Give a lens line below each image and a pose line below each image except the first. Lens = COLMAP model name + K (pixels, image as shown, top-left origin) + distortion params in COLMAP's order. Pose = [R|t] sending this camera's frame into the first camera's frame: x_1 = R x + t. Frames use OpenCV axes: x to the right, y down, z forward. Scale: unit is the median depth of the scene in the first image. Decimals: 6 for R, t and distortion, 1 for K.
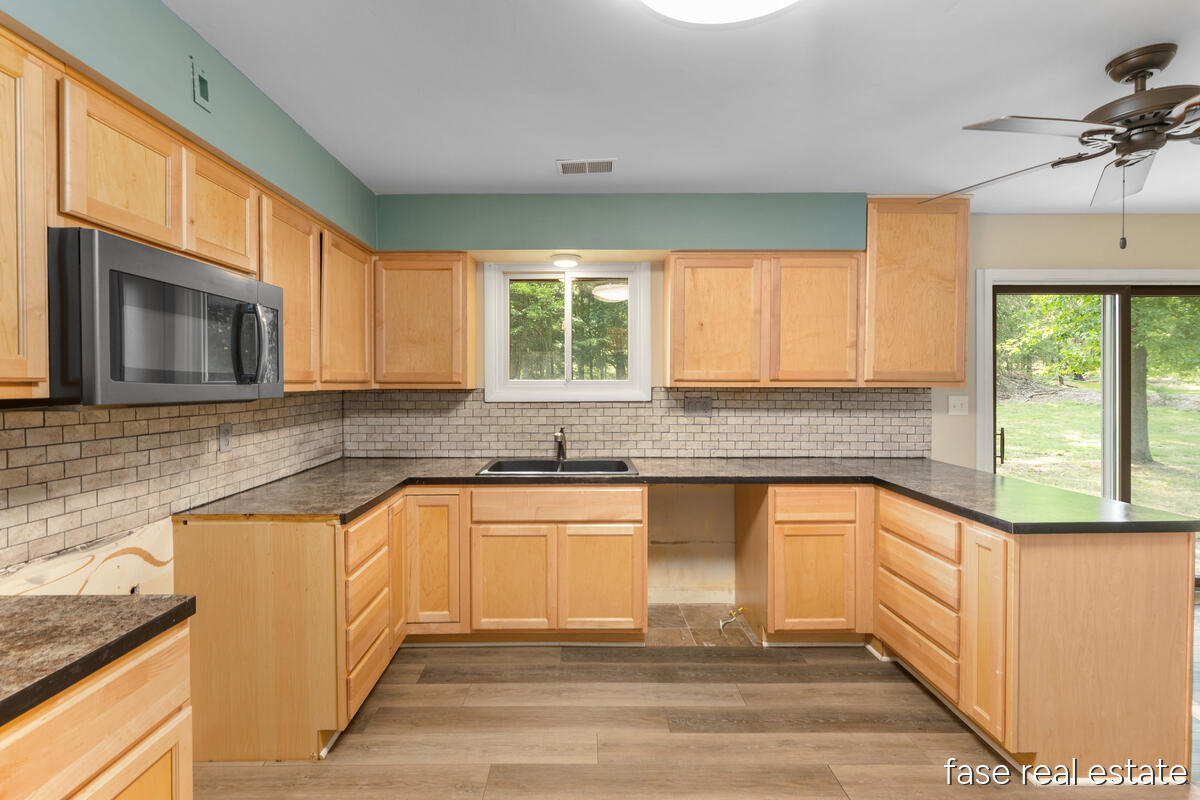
lens RADIAL K [[549.8, 0, 595.6], [0, 549.8, 391.5], [0, 0, 1]] dist [0.001755, -0.000060]
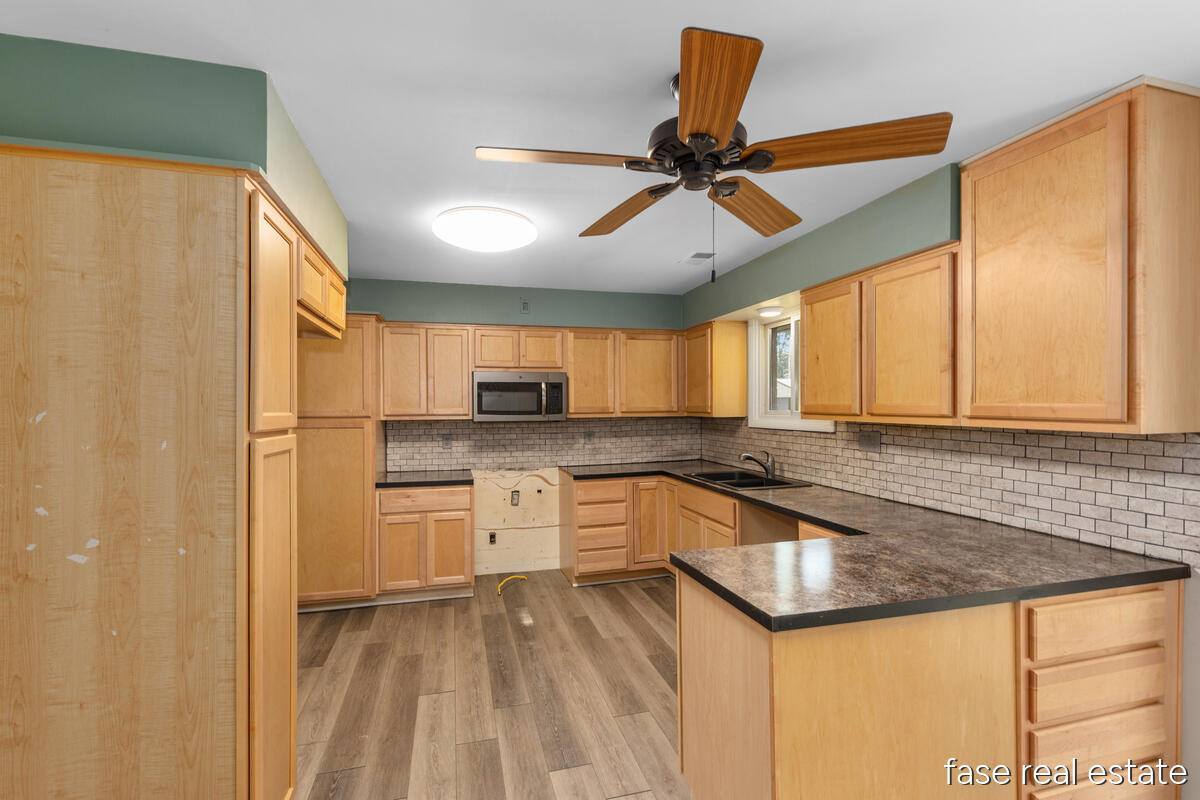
lens RADIAL K [[550.0, 0, 595.5], [0, 550.0, 405.6], [0, 0, 1]] dist [-0.000782, -0.000403]
pose [[0.252680, 0.000557, -0.967550, 0.970599], [-0.007634, 0.999970, -0.001418, -0.027571], [0.967520, 0.007744, 0.252676, 0.316040]]
